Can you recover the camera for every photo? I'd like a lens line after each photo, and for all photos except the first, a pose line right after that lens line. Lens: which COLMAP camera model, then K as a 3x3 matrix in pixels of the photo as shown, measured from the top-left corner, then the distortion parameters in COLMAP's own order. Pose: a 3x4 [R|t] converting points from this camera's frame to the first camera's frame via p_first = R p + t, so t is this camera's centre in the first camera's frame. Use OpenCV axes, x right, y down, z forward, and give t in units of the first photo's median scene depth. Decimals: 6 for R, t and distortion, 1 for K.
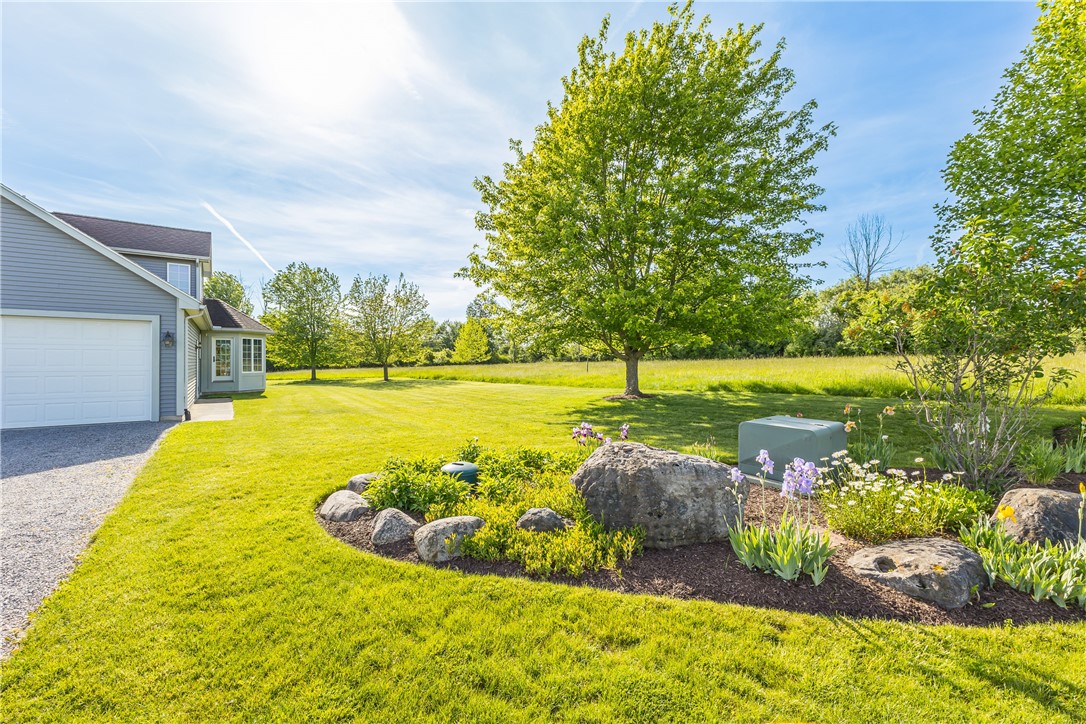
lens RADIAL K [[428.5, 0, 543.0], [0, 428.5, 362.0], [0, 0, 1]] dist [0.006972, -0.000553]
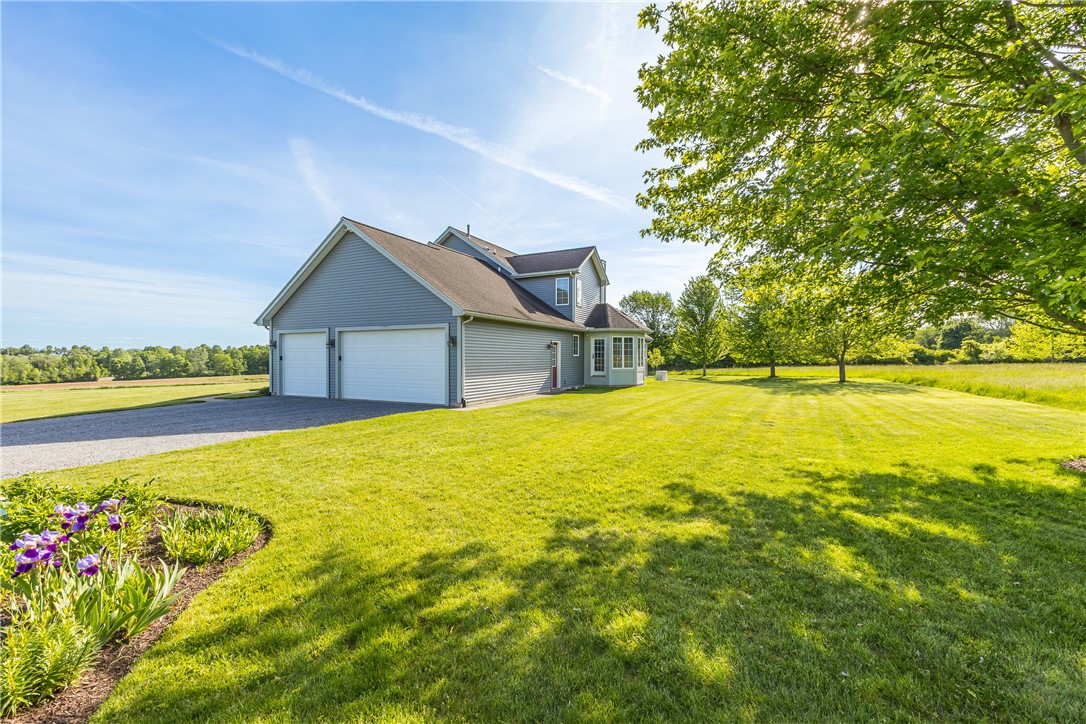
lens RADIAL K [[428.5, 0, 543.0], [0, 428.5, 362.0], [0, 0, 1]] dist [0.006972, -0.000553]
pose [[0.463277, 0.005702, -0.886195, 0.123434], [0.001499, 0.999973, 0.007218, -0.000181], [0.886212, -0.004673, 0.463256, 0.230878]]
